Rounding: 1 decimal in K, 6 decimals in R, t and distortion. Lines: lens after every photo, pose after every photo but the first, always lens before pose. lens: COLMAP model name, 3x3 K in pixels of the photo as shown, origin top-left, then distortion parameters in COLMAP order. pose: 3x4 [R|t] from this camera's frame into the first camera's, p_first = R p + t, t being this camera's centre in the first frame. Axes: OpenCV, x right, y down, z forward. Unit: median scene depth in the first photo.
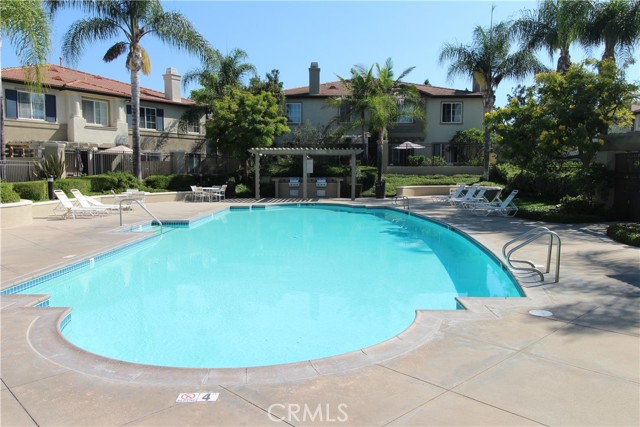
lens RADIAL K [[501.6, 0, 319.7], [0, 501.6, 213.0], [0, 0, 1]] dist [0.020966, -0.016388]
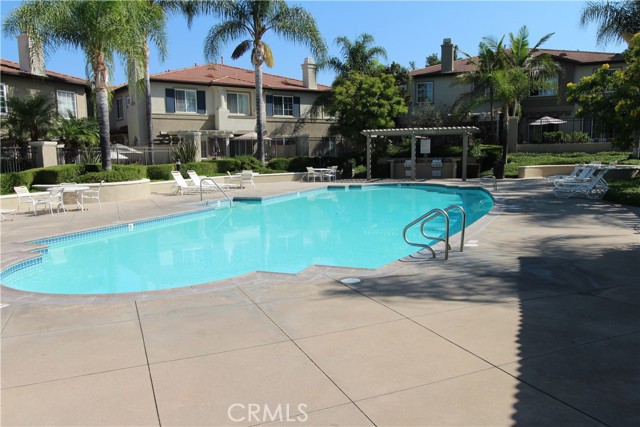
lens RADIAL K [[501.6, 0, 321.4], [0, 501.6, 213.5], [0, 0, 1]] dist [0.020966, -0.016388]
pose [[0.933501, 0.024886, -0.357711, 0.148906], [-0.011387, 0.999143, 0.039794, 0.002489], [0.358395, -0.033074, 0.932984, -0.005742]]
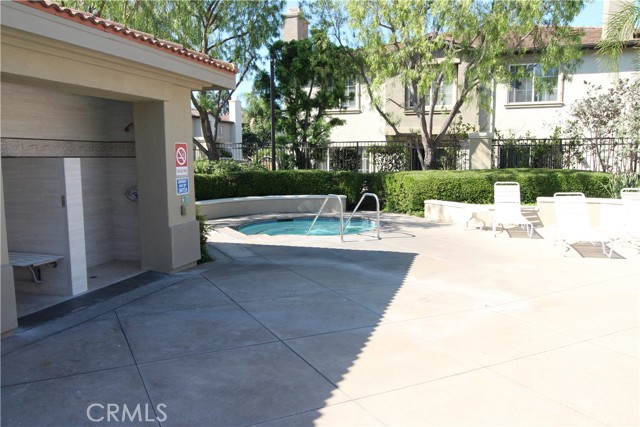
lens RADIAL K [[501.6, 0, 316.5], [0, 501.6, 213.5], [0, 0, 1]] dist [0.020966, -0.016388]
pose [[-0.958806, -0.024928, 0.282965, 0.122768], [0.032226, 0.980165, 0.195545, -0.017232], [-0.282227, 0.196609, -0.938985, 0.225992]]
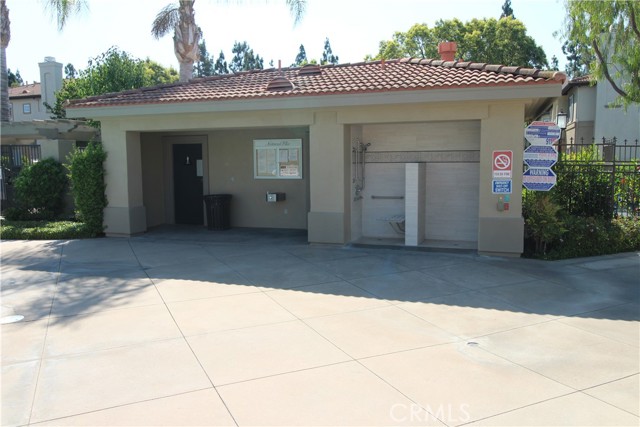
lens RADIAL K [[501.6, 0, 320.0], [0, 501.6, 210.3], [0, 0, 1]] dist [0.020966, -0.016388]
pose [[0.314051, -0.094814, 0.944660, -0.045821], [0.089600, 0.993520, 0.069931, -0.002003], [-0.945169, 0.062680, 0.320511, 0.033601]]
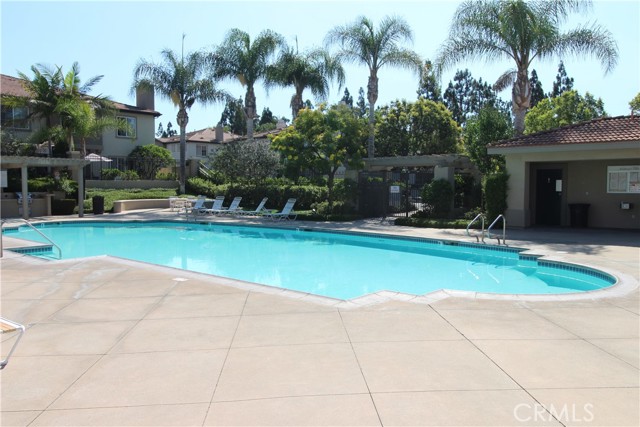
lens RADIAL K [[501.6, 0, 320.8], [0, 501.6, 210.9], [0, 0, 1]] dist [0.020966, -0.016388]
pose [[0.644156, -0.041031, 0.763793, -0.326319], [0.068011, 0.997677, -0.003762, -0.003436], [-0.761865, 0.054370, 0.645450, 0.087099]]
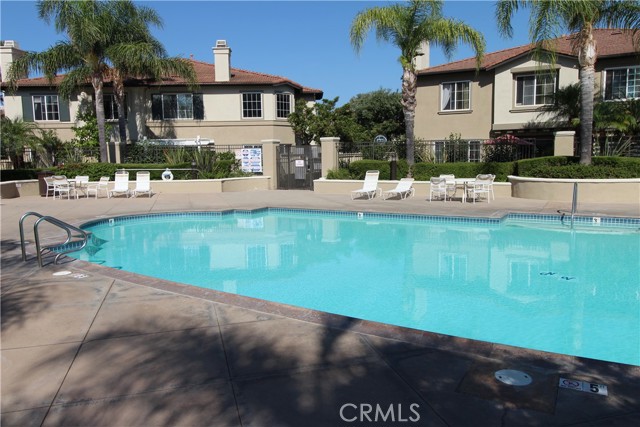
lens RADIAL K [[501.6, 0, 321.0], [0, 501.6, 214.3], [0, 0, 1]] dist [0.020966, -0.016388]
pose [[-0.472851, 0.107585, -0.874550, 0.270373], [-0.065035, 0.985550, 0.156403, -0.038872], [0.878739, 0.130831, -0.459021, 0.505810]]
